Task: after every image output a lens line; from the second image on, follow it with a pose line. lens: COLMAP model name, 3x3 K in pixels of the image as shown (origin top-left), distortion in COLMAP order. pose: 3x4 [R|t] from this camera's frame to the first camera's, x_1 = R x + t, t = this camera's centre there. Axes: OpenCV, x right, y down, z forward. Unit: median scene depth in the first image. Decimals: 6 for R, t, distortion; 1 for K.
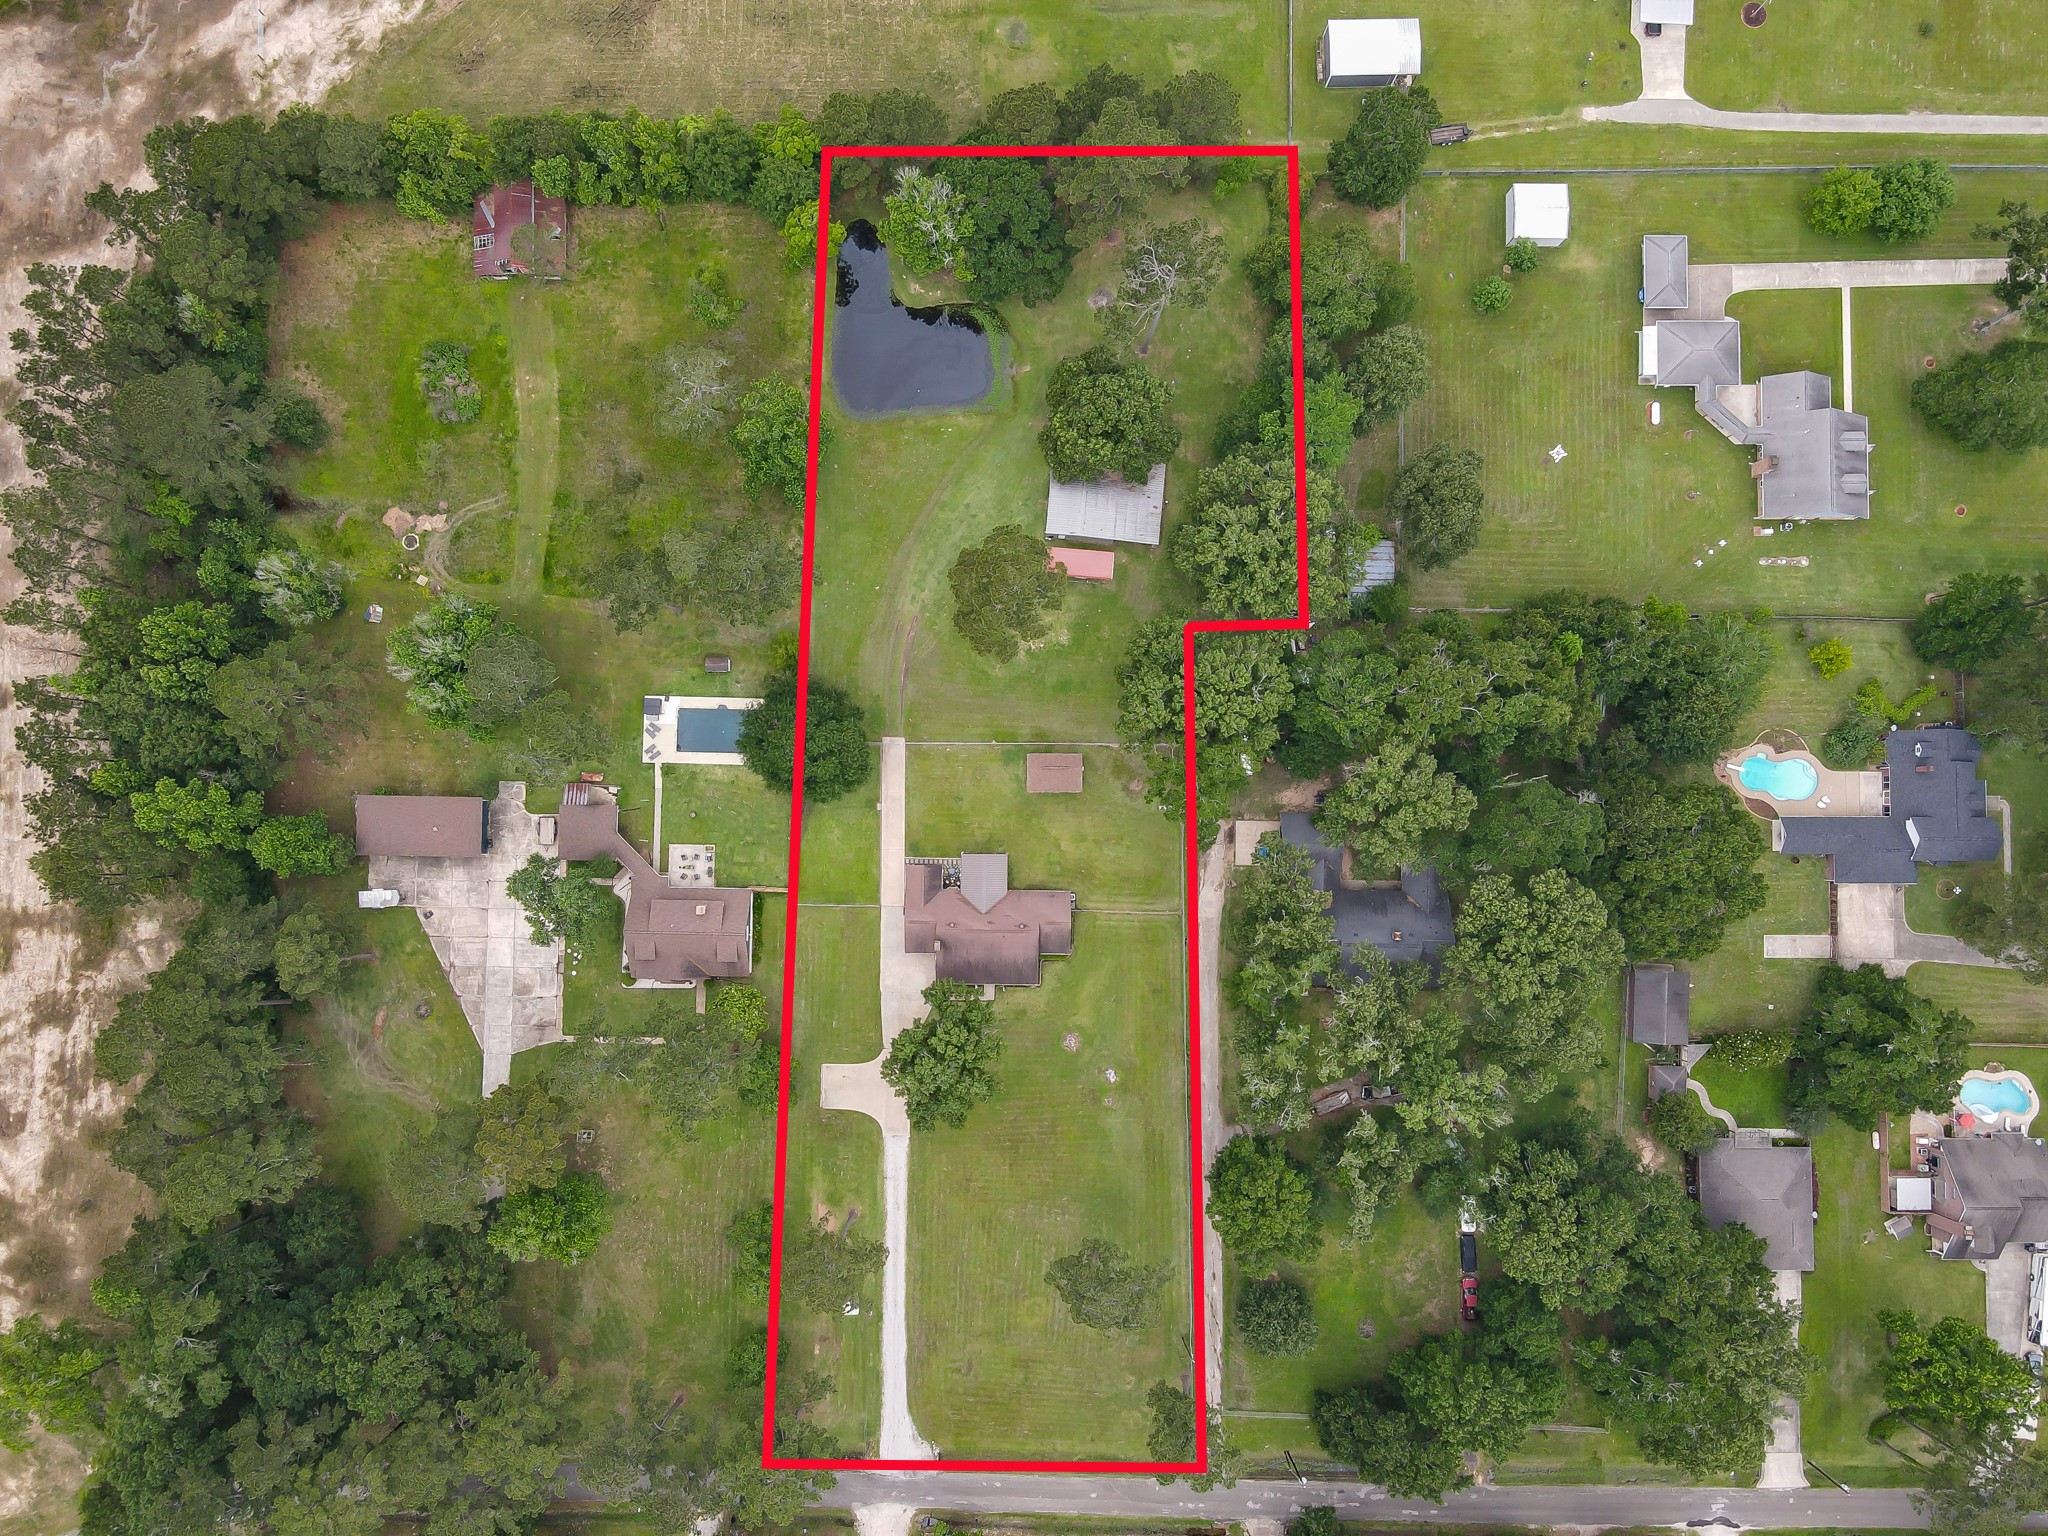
lens RADIAL K [[1522.0, 0, 1024.0], [0, 1522.0, 768.0], [0, 0, 1]] dist [0.005605, 0.006837]
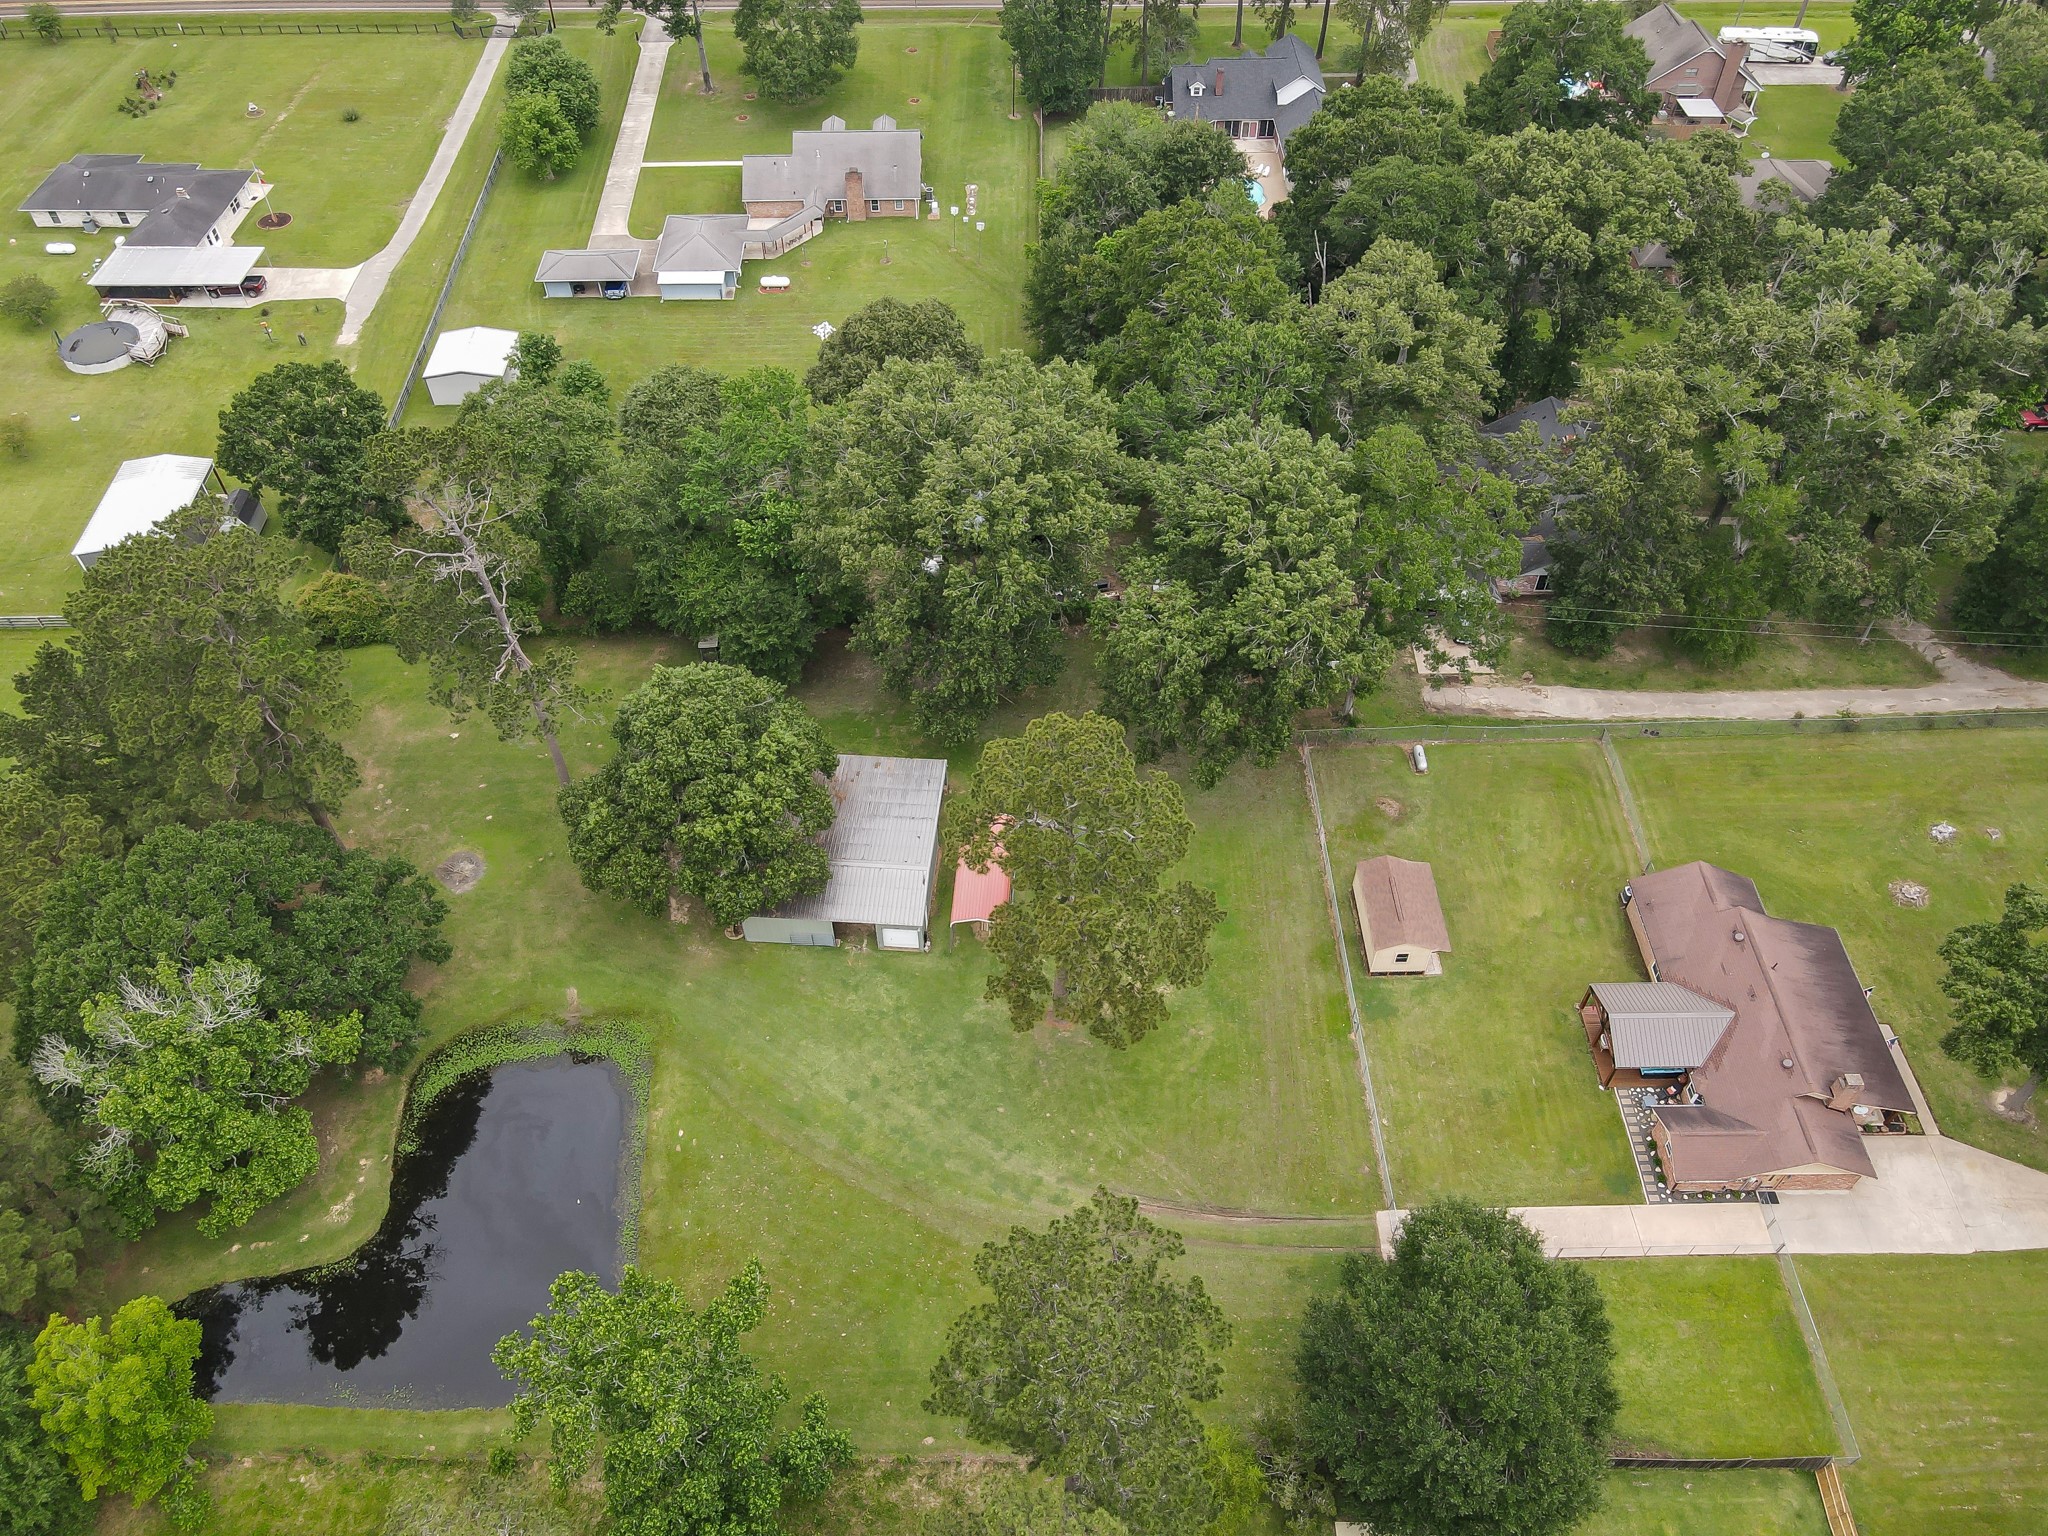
lens RADIAL K [[1522.0, 0, 1024.0], [0, 1522.0, 768.0], [0, 0, 1]] dist [0.005605, 0.006837]
pose [[-0.023328, -0.755214, 0.655062, -0.266944], [0.999003, 0.007330, 0.044028, -0.142449], [-0.038052, 0.655437, 0.754291, 0.589743]]
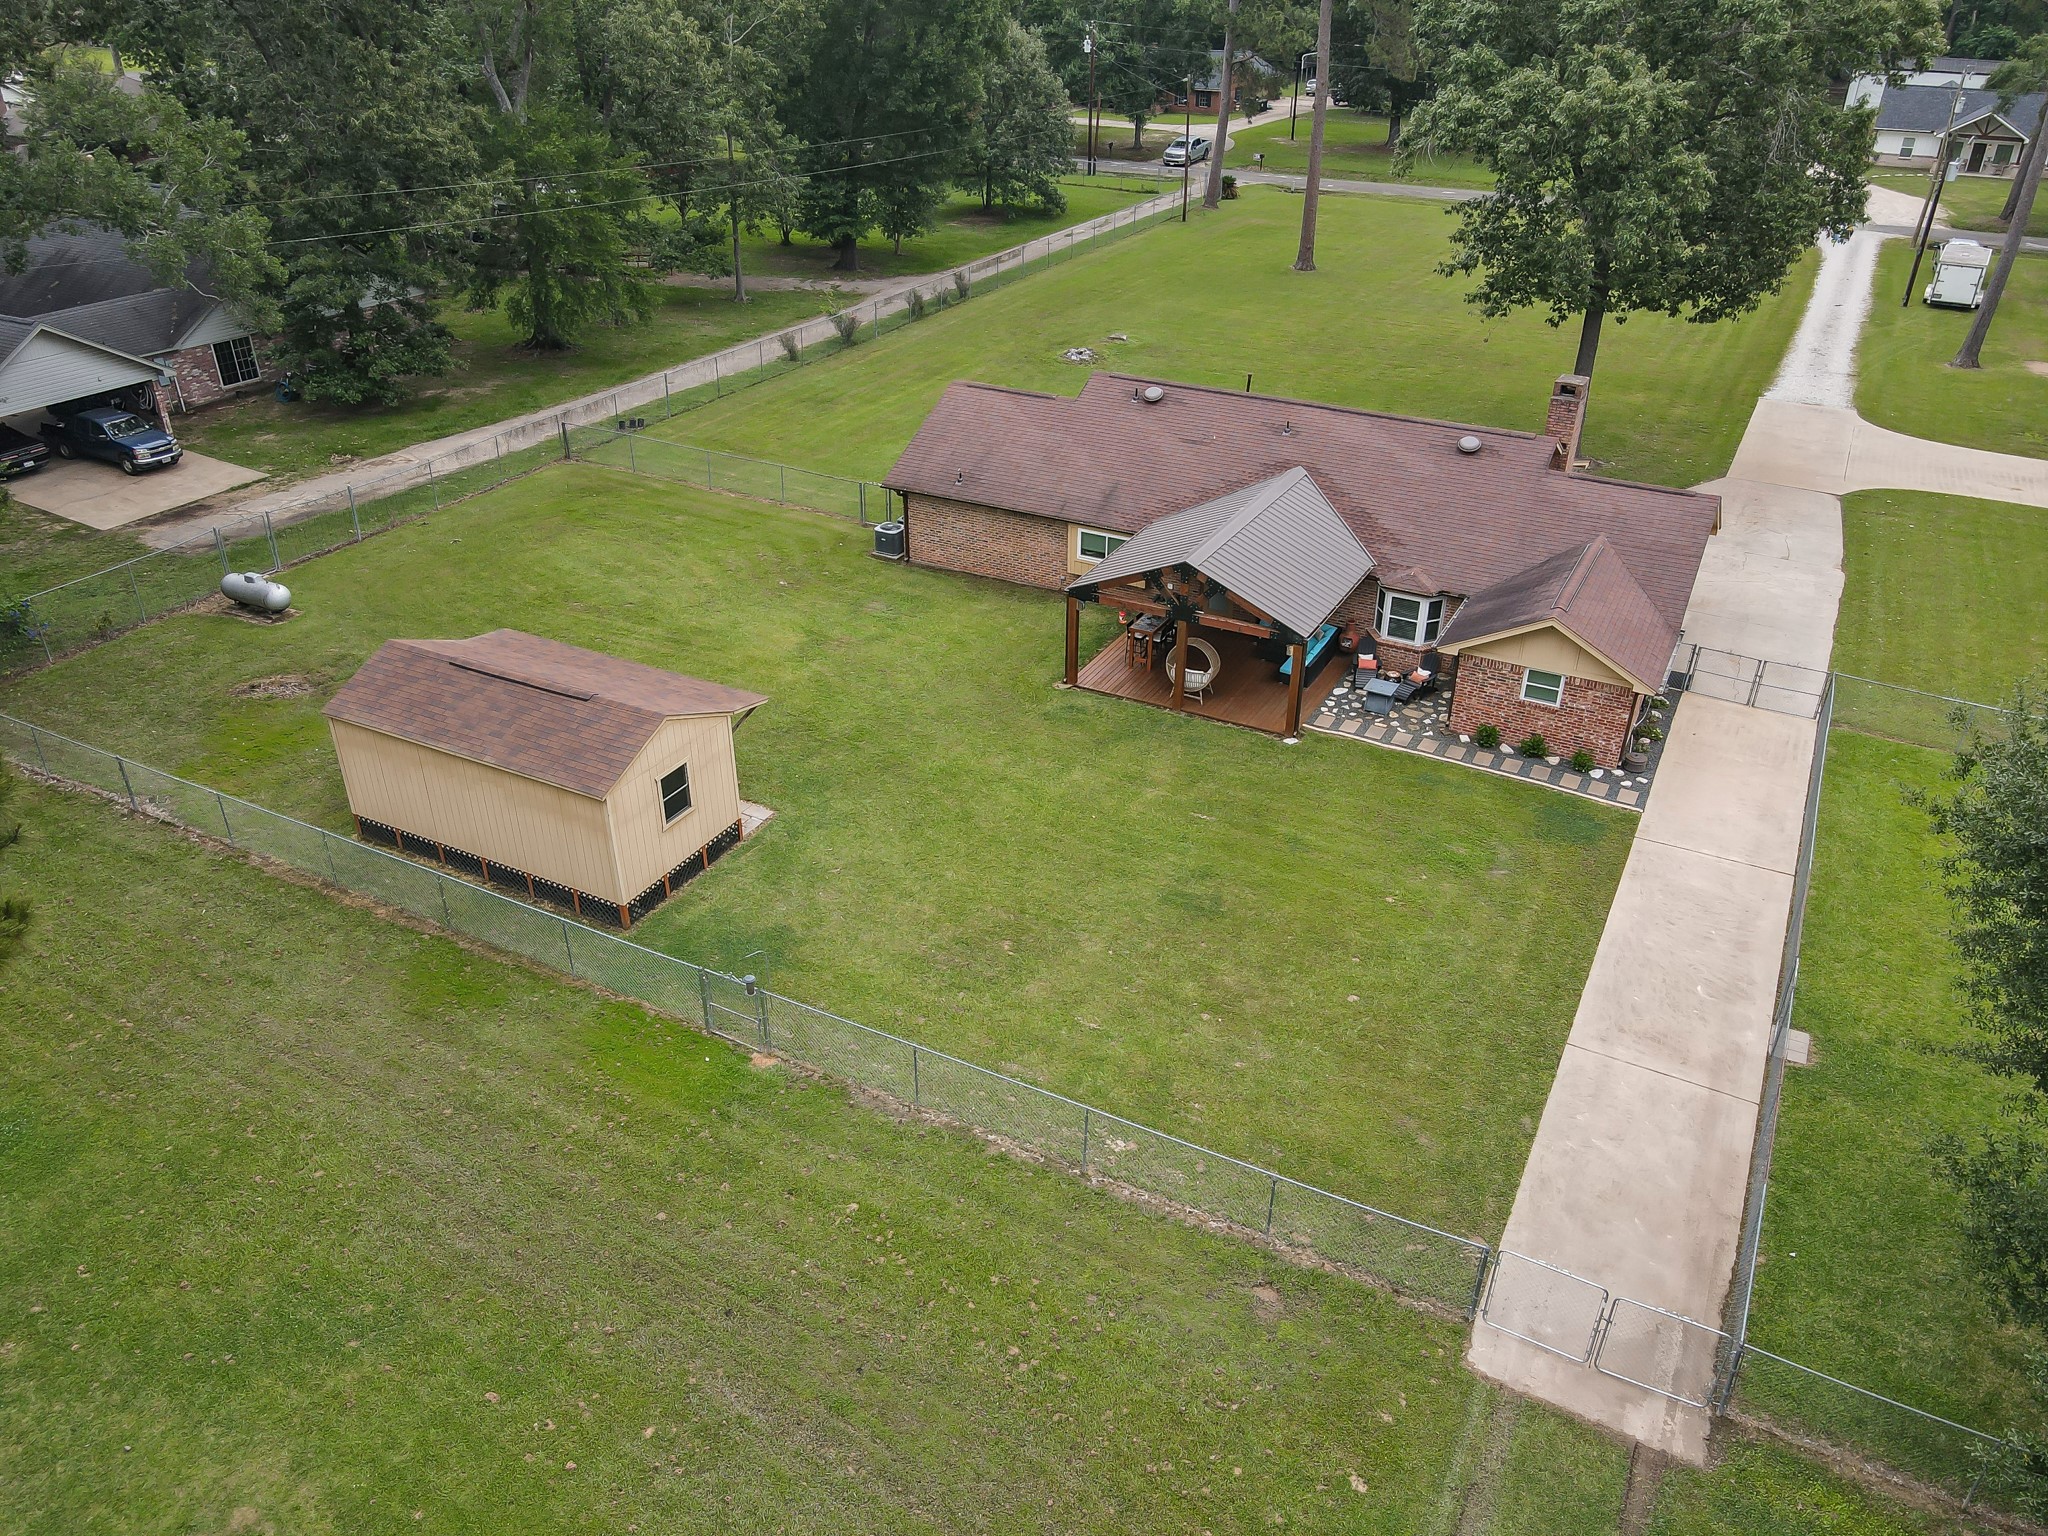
lens RADIAL K [[1522.0, 0, 1024.0], [0, 1522.0, 768.0], [0, 0, 1]] dist [0.005605, 0.006837]
pose [[-0.885188, -0.232429, 0.403013, -0.084315], [0.464631, -0.397588, 0.791228, -0.096909], [-0.023671, 0.887638, 0.459933, 0.920597]]
